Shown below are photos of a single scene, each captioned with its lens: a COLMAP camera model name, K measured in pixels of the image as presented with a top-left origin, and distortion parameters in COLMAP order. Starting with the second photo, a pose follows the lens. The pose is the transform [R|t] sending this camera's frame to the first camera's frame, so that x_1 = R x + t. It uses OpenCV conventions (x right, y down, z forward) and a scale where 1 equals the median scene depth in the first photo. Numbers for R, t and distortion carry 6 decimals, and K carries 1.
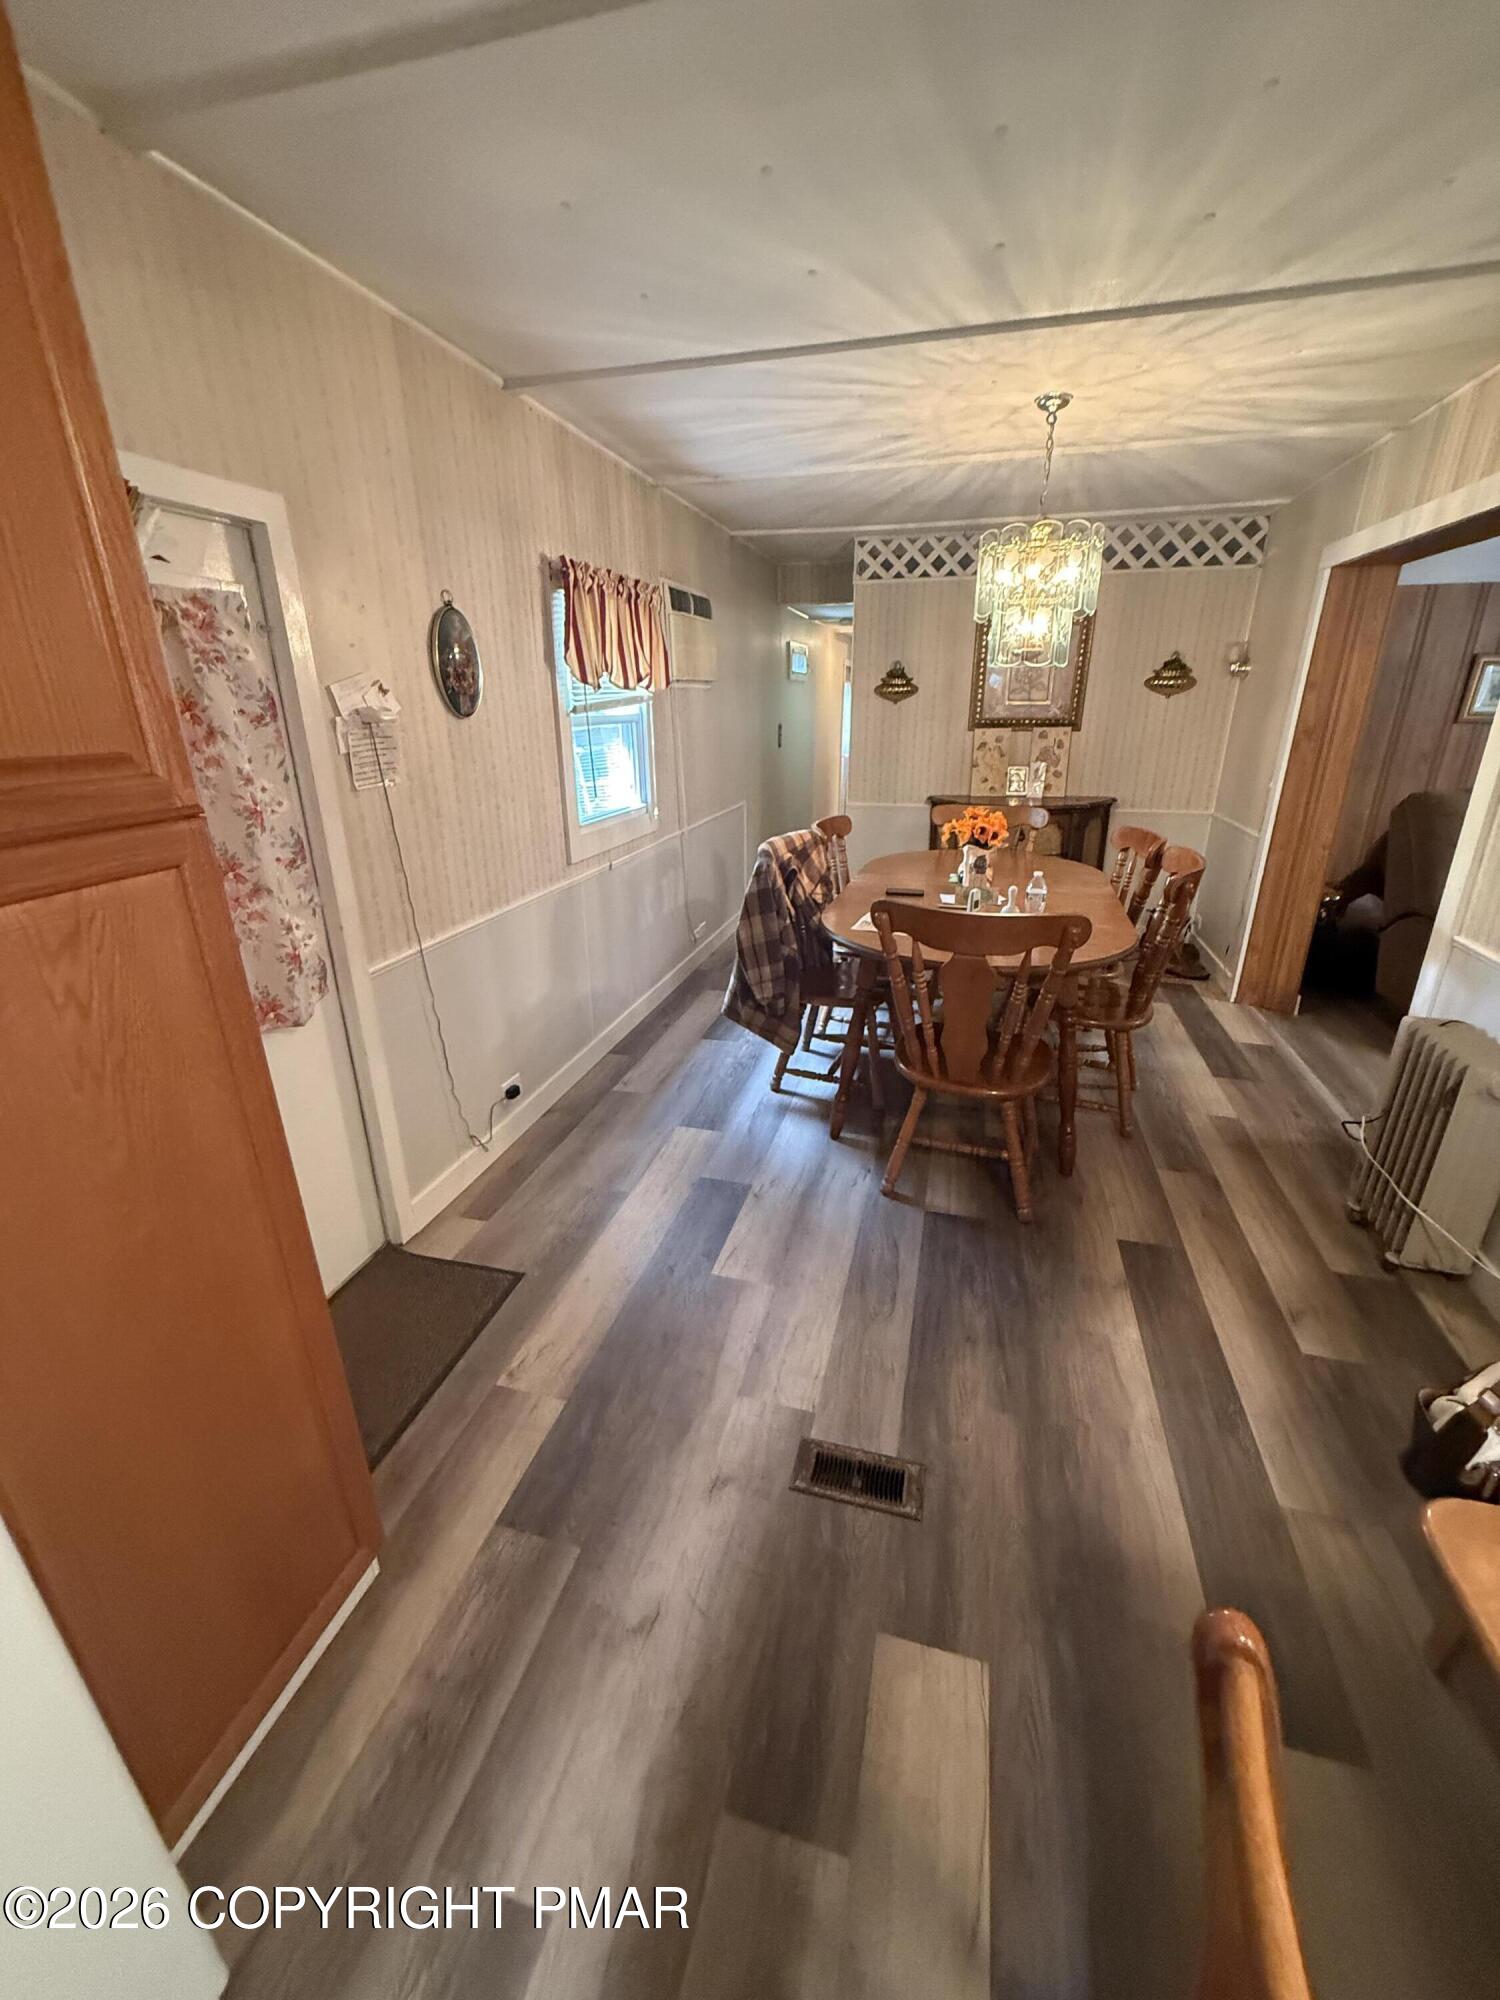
lens RADIAL K [[800.6, 0, 750.0], [0, 800.6, 1000.0], [0, 0, 1]] dist [0.001196, 0.000081]
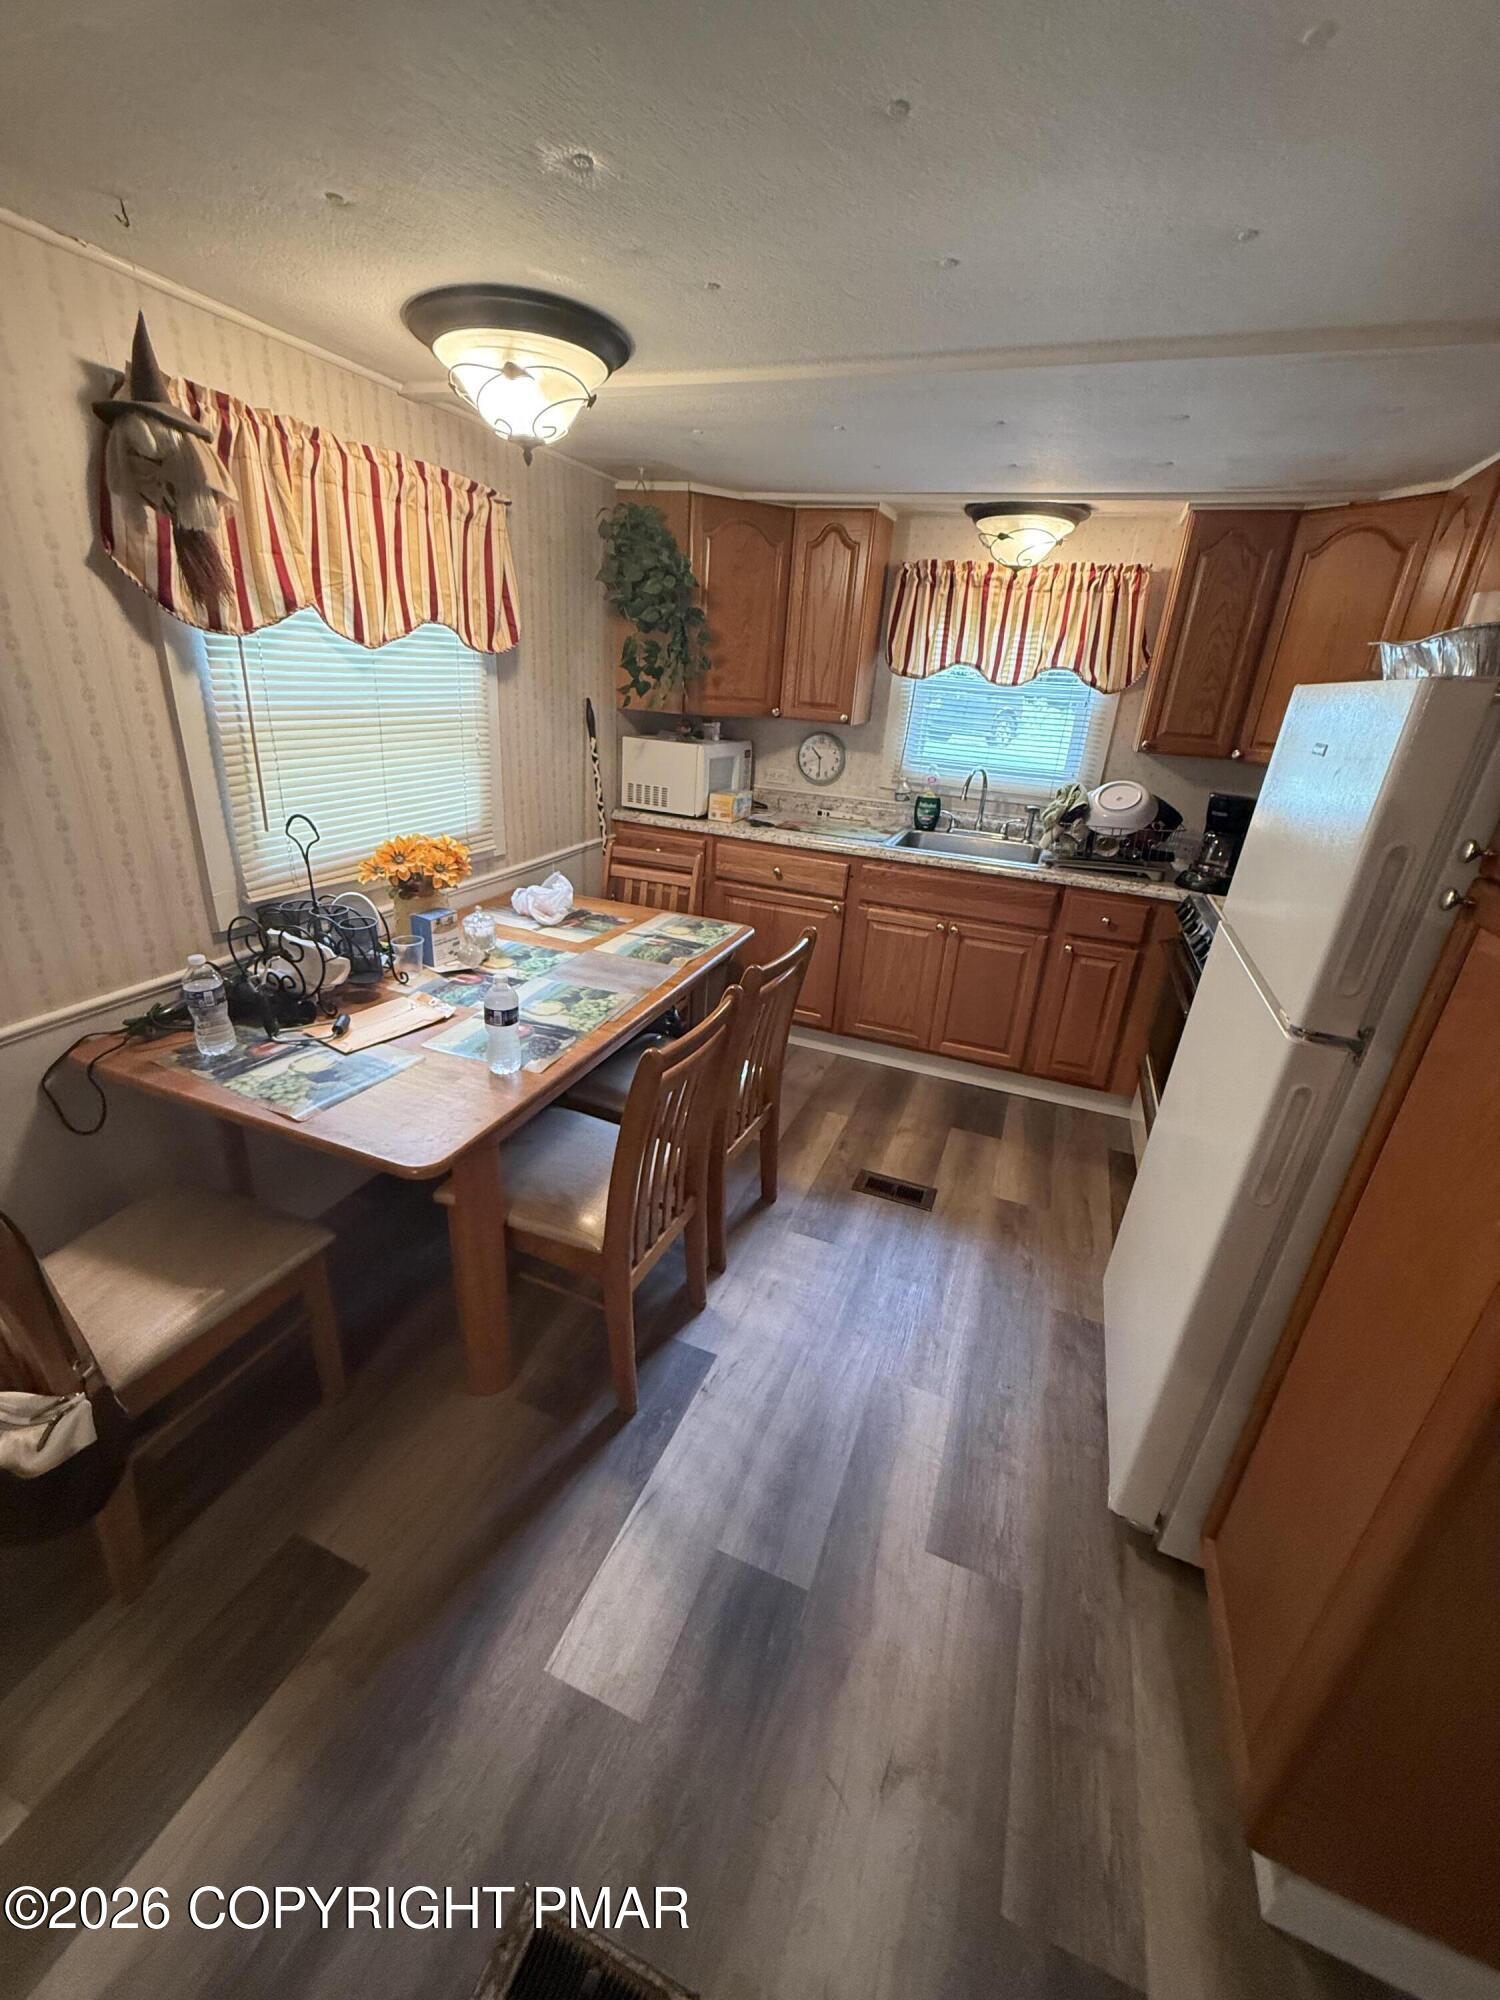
lens RADIAL K [[797.0, 0, 750.5], [0, 797.0, 993.3], [0, 0, 1]] dist [-0.001376, -0.000130]
pose [[-0.992457, -0.092925, 0.079964, 0.027143], [-0.014109, 0.734506, 0.678455, -0.331271], [-0.121780, 0.672209, -0.730277, 0.796353]]
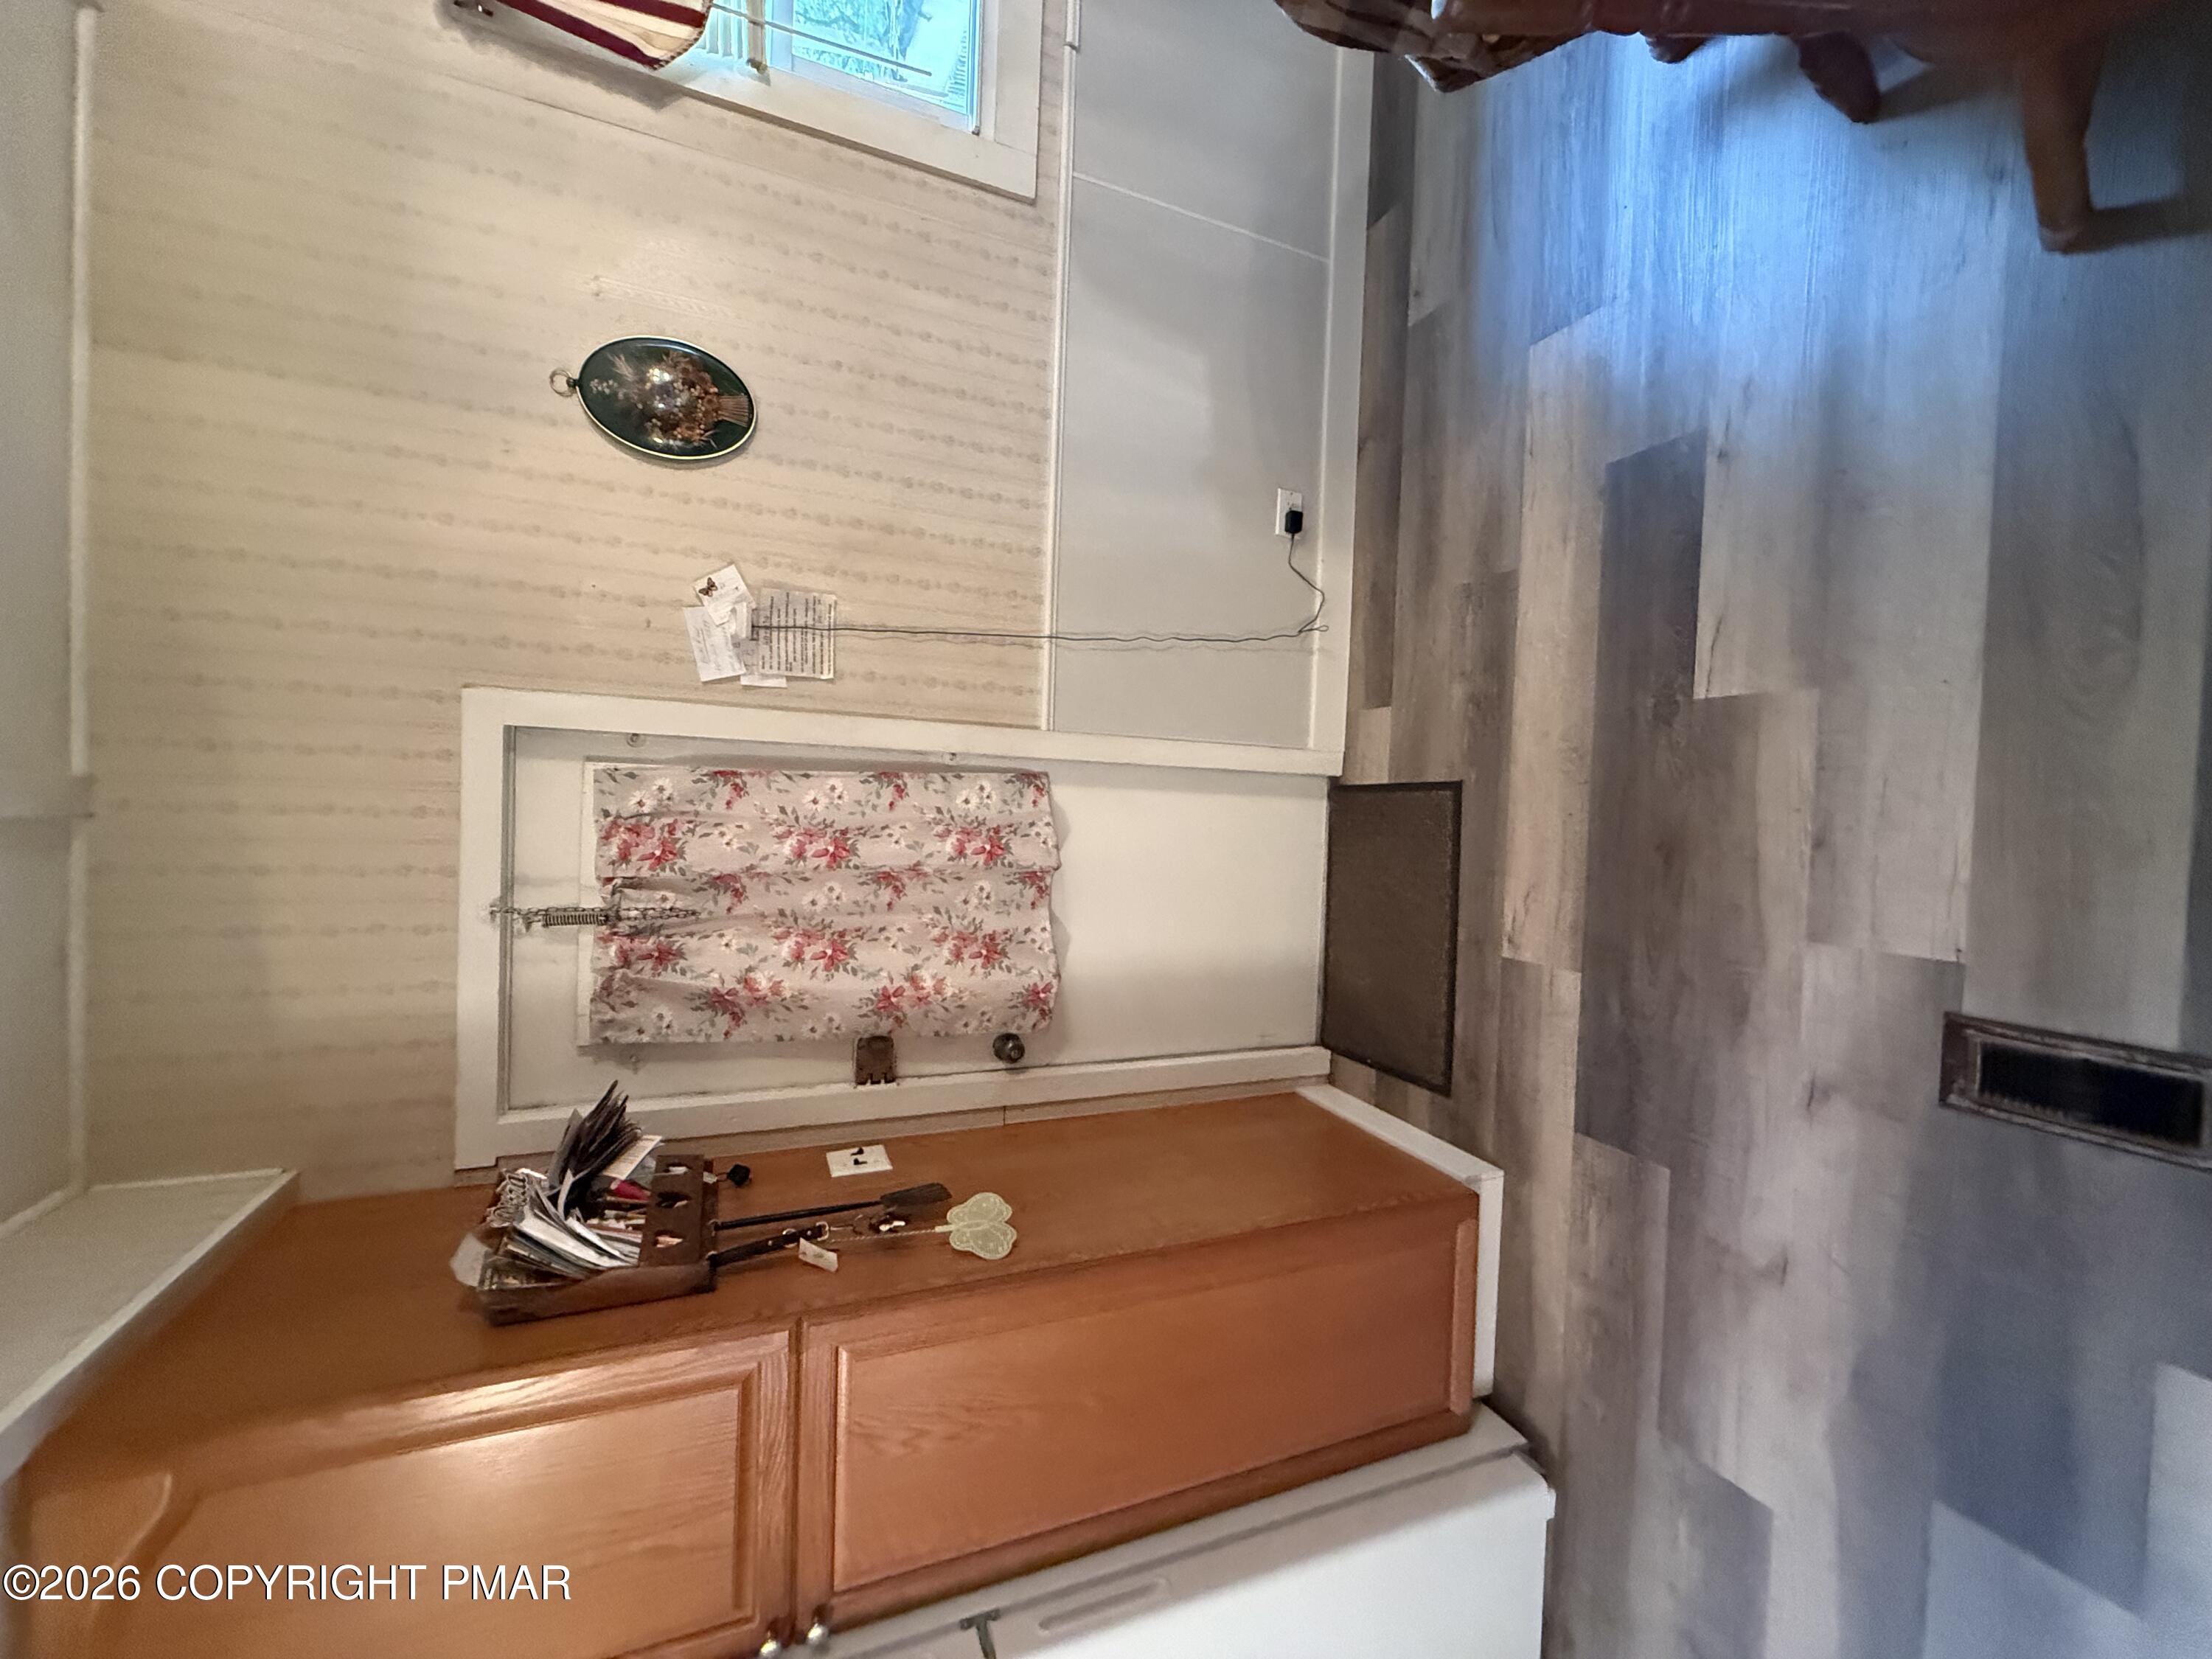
lens RADIAL K [[881.5, 0, 1106.0], [0, 881.5, 829.5], [0, 0, 1]] dist [-0.001376, -0.000130]
pose [[0.394303, -0.227390, -0.890404, 0.405110], [0.881355, 0.367975, 0.296324, -0.243715], [0.260265, -0.901603, 0.345505, 0.672462]]
